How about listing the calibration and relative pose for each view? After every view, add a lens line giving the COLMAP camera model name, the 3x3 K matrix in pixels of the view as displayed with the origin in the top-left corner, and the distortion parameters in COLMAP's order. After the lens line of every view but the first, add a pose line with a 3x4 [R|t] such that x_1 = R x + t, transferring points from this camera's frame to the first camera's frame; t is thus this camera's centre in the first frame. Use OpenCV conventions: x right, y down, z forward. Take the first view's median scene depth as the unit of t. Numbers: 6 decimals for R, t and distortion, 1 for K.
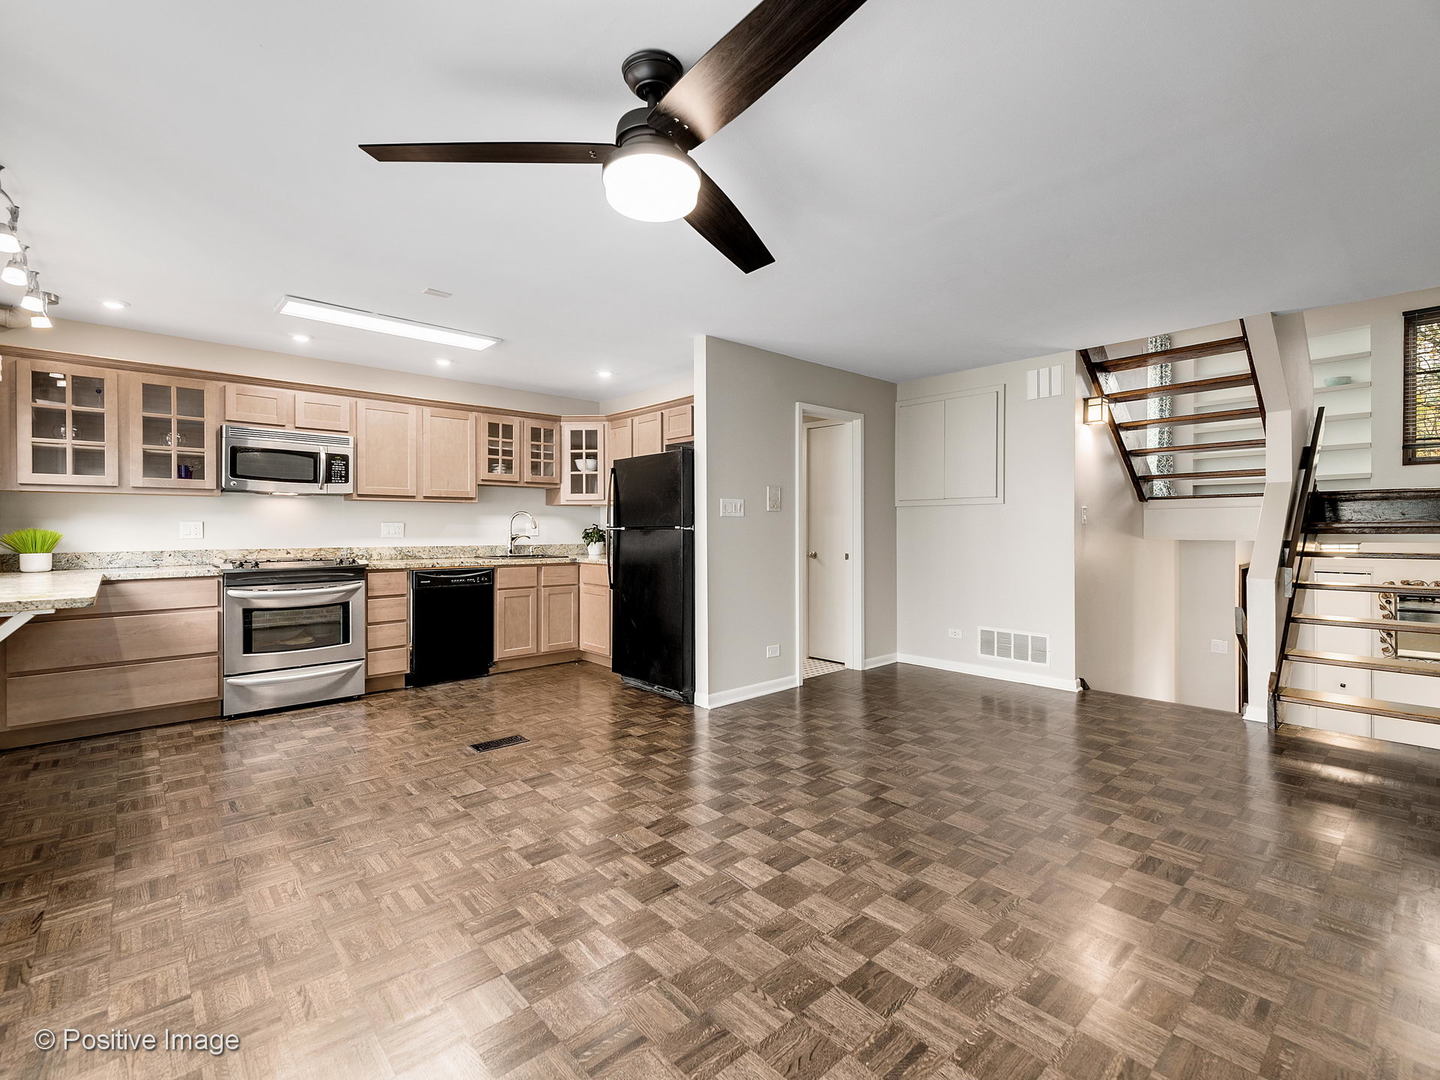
lens RADIAL K [[640.9, 0, 720.0], [0, 640.9, 540.0], [0, 0, 1]] dist [0.003174, 0.000163]
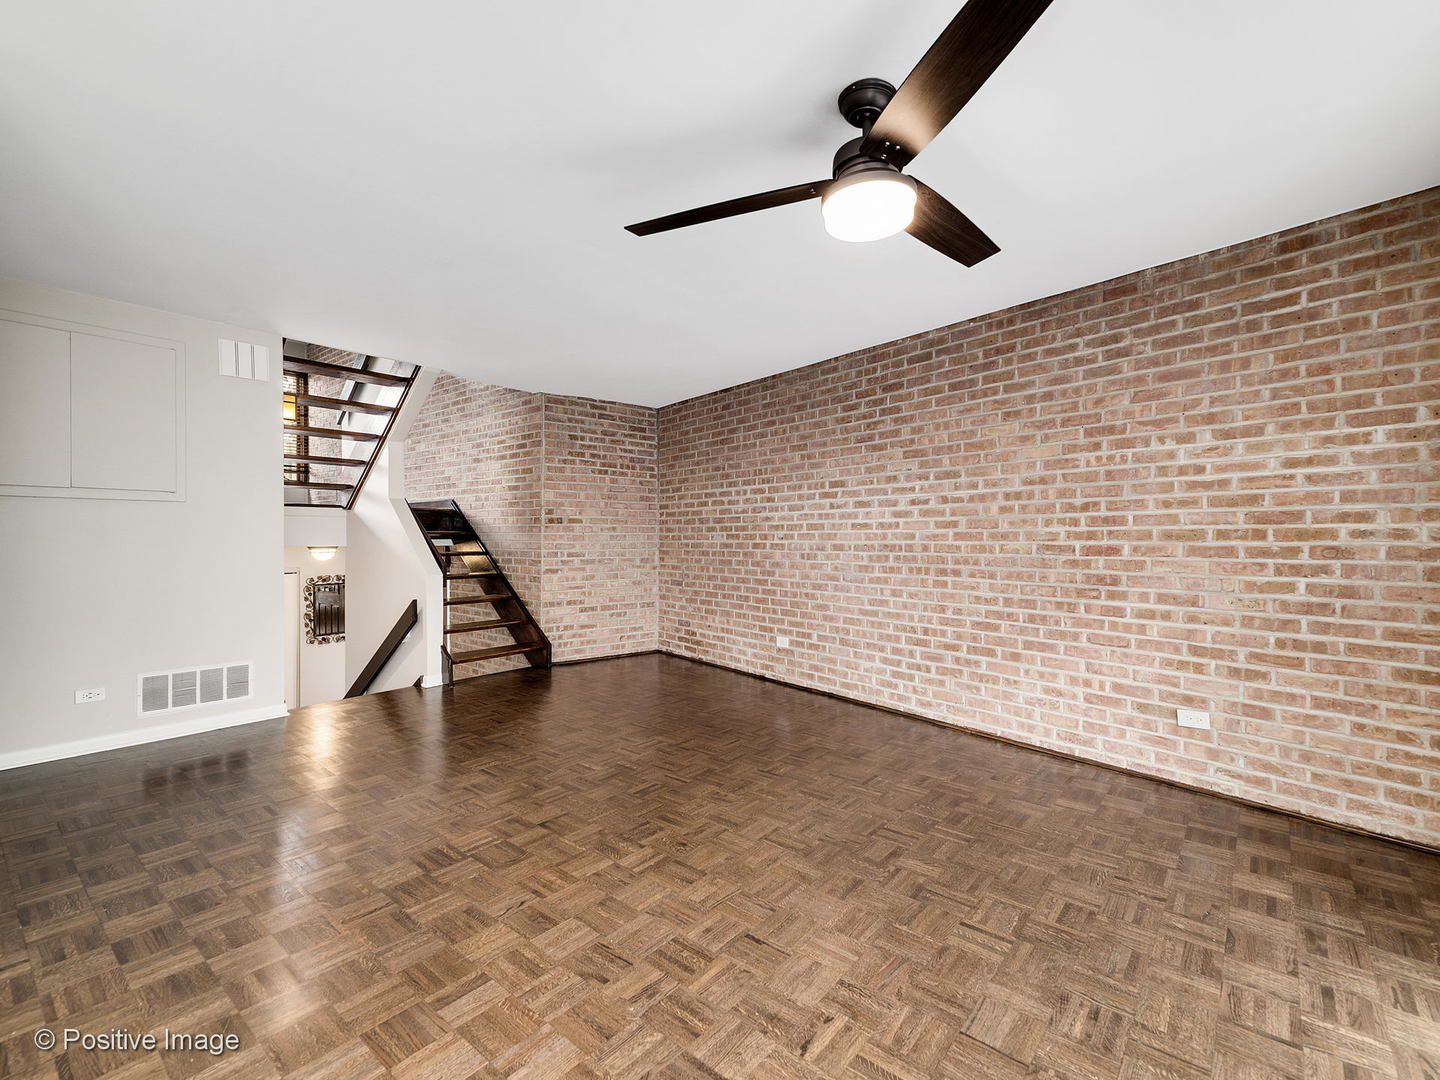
lens RADIAL K [[640.9, 0, 720.0], [0, 640.9, 540.0], [0, 0, 1]] dist [0.003174, 0.000163]
pose [[-0.138297, -0.002847, 0.990387, -0.456950], [0.018090, 0.999822, 0.005400, -0.005339], [-0.990226, 0.018663, -0.138221, 0.562025]]
